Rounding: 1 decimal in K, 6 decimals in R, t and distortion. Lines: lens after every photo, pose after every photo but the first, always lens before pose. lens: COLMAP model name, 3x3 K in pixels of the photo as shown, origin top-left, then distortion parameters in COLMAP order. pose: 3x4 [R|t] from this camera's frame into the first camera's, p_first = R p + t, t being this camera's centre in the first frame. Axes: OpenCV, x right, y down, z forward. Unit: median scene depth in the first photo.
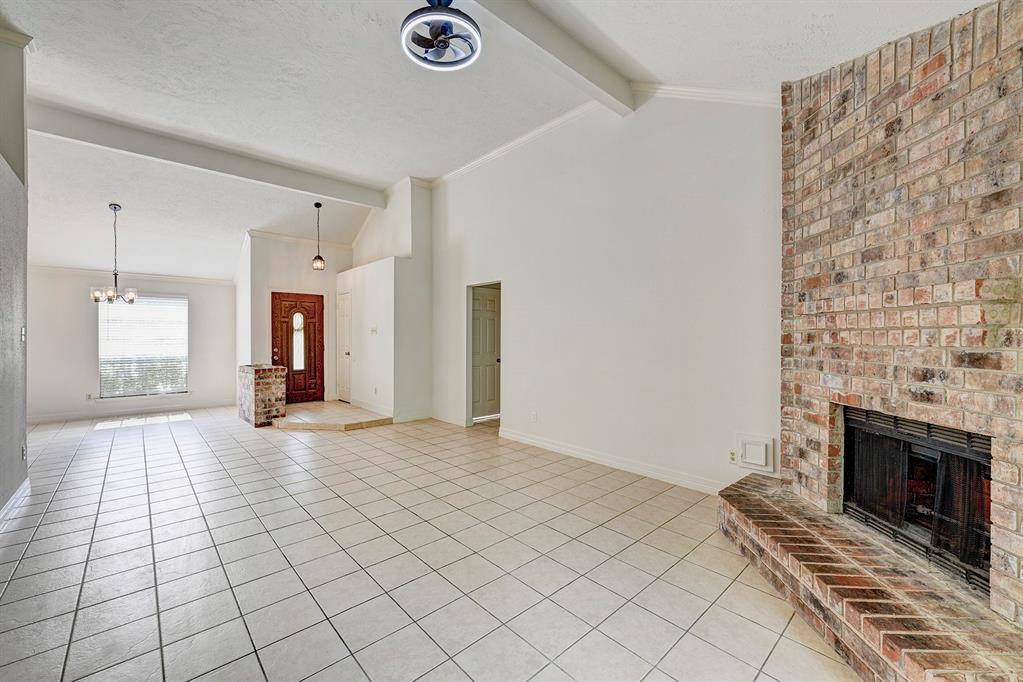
lens RADIAL K [[419.8, 0, 511.5], [0, 419.8, 341.0], [0, 0, 1]] dist [-0.001676, -0.000294]
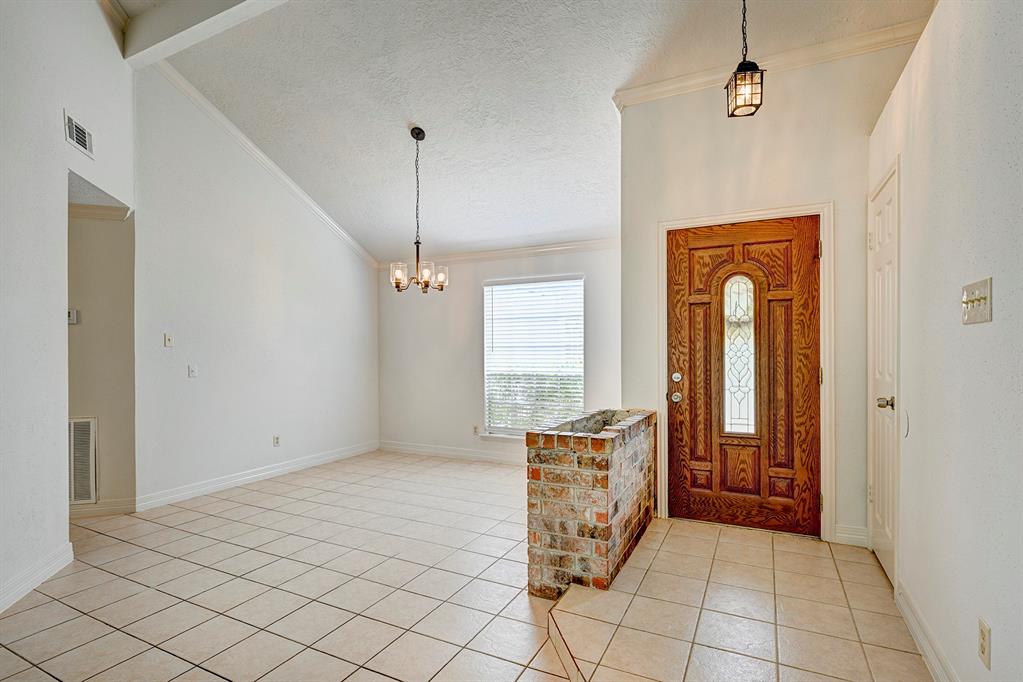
lens RADIAL K [[482.8, 0, 511.5], [0, 482.8, 341.0], [0, 0, 1]] dist [-0.001826, 0.000022]
pose [[0.328347, -0.008260, -0.944521, -0.186102], [-0.007186, 0.999911, -0.011243, -0.005545], [0.944530, 0.010479, 0.328259, 0.710561]]
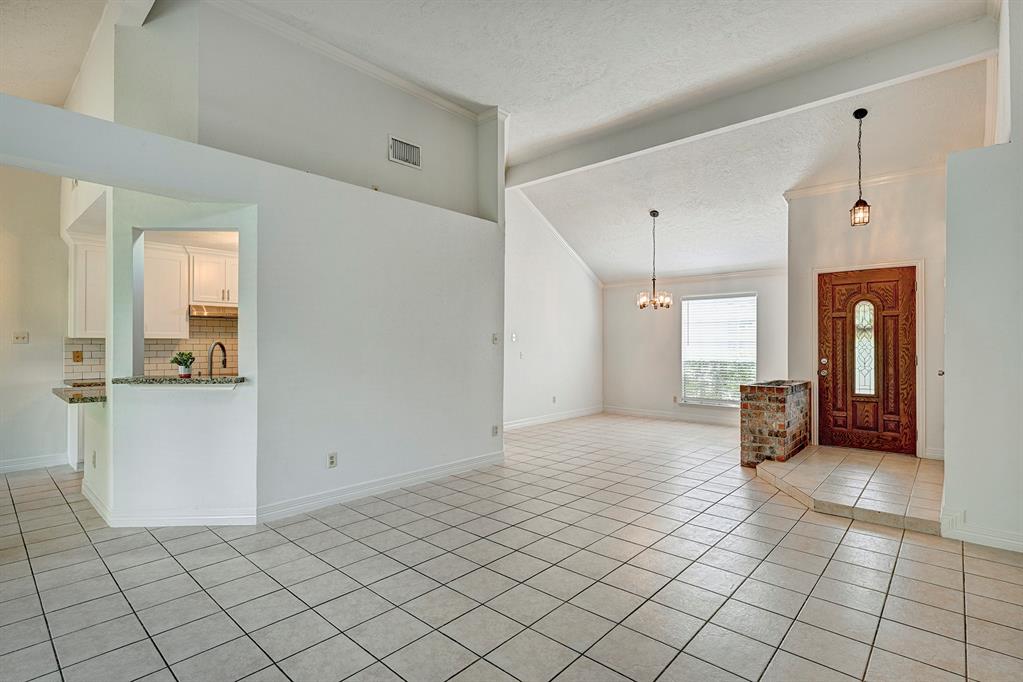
lens RADIAL K [[499.6, 0, 528.7], [0, 499.6, 335.3], [0, 0, 1]] dist [-0.009824, 0.000119]
pose [[0.111689, -0.007336, -0.993716, 0.170430], [-0.011794, 0.999893, -0.008708, -0.006033], [0.993673, 0.012692, 0.111591, 0.451005]]
